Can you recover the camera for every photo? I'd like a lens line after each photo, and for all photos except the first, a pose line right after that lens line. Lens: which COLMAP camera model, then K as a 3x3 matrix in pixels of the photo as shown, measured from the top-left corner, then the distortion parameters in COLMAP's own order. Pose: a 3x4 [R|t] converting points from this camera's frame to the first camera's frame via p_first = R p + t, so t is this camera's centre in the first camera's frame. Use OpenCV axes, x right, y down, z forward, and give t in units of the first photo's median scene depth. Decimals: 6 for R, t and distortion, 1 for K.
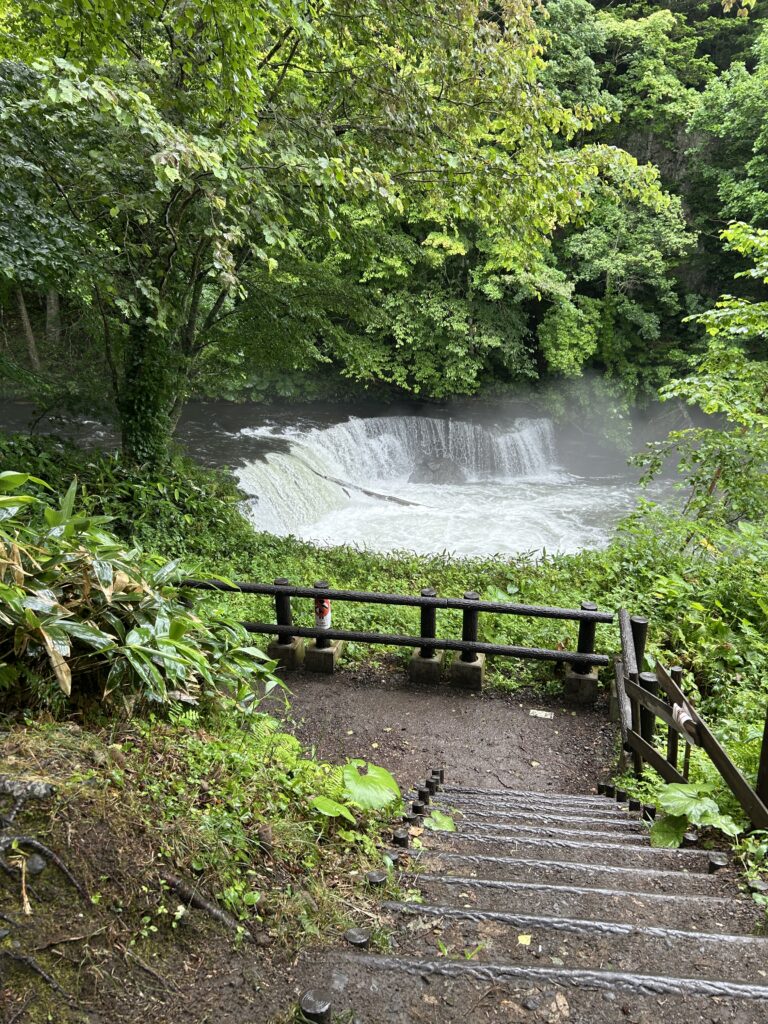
lens RADIAL K [[790.3, 0, 384.0], [0, 790.3, 512.0], [0, 0, 1]] dist [0.008195, 0.011349]
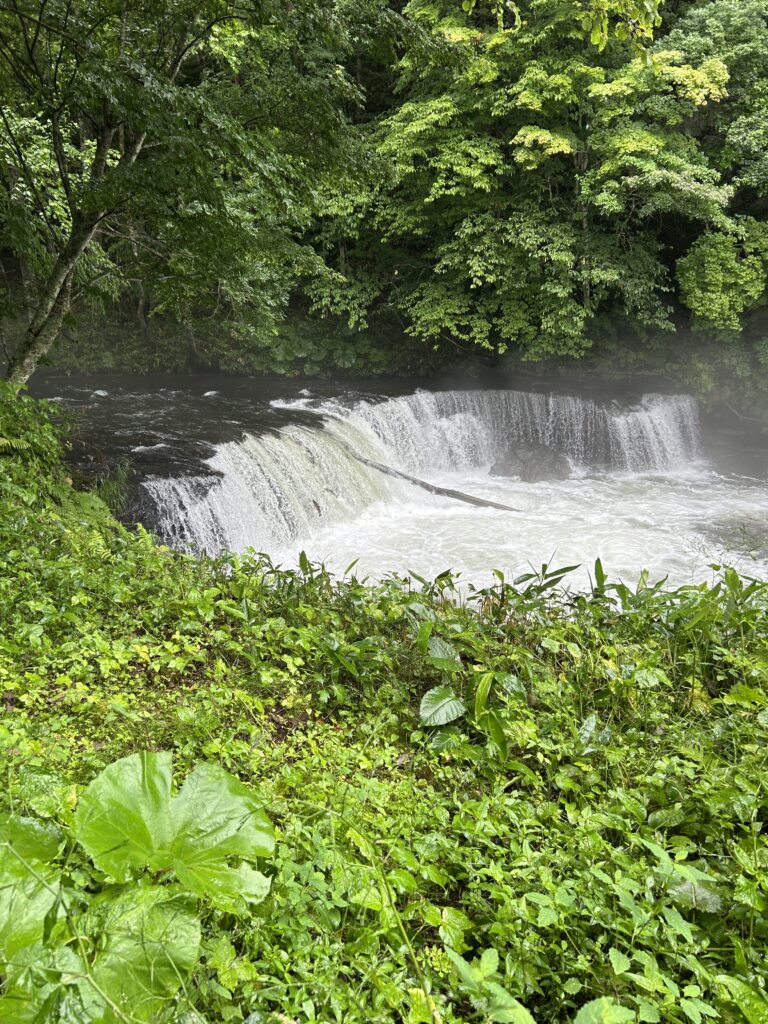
lens RADIAL K [[790.3, 0, 384.0], [0, 790.3, 512.0], [0, 0, 1]] dist [0.008195, 0.011349]
pose [[0.984280, 0.029199, -0.174186, 0.068030], [-0.032777, 0.999306, -0.017698, 0.013637], [0.173549, 0.023129, 0.984554, 0.265667]]
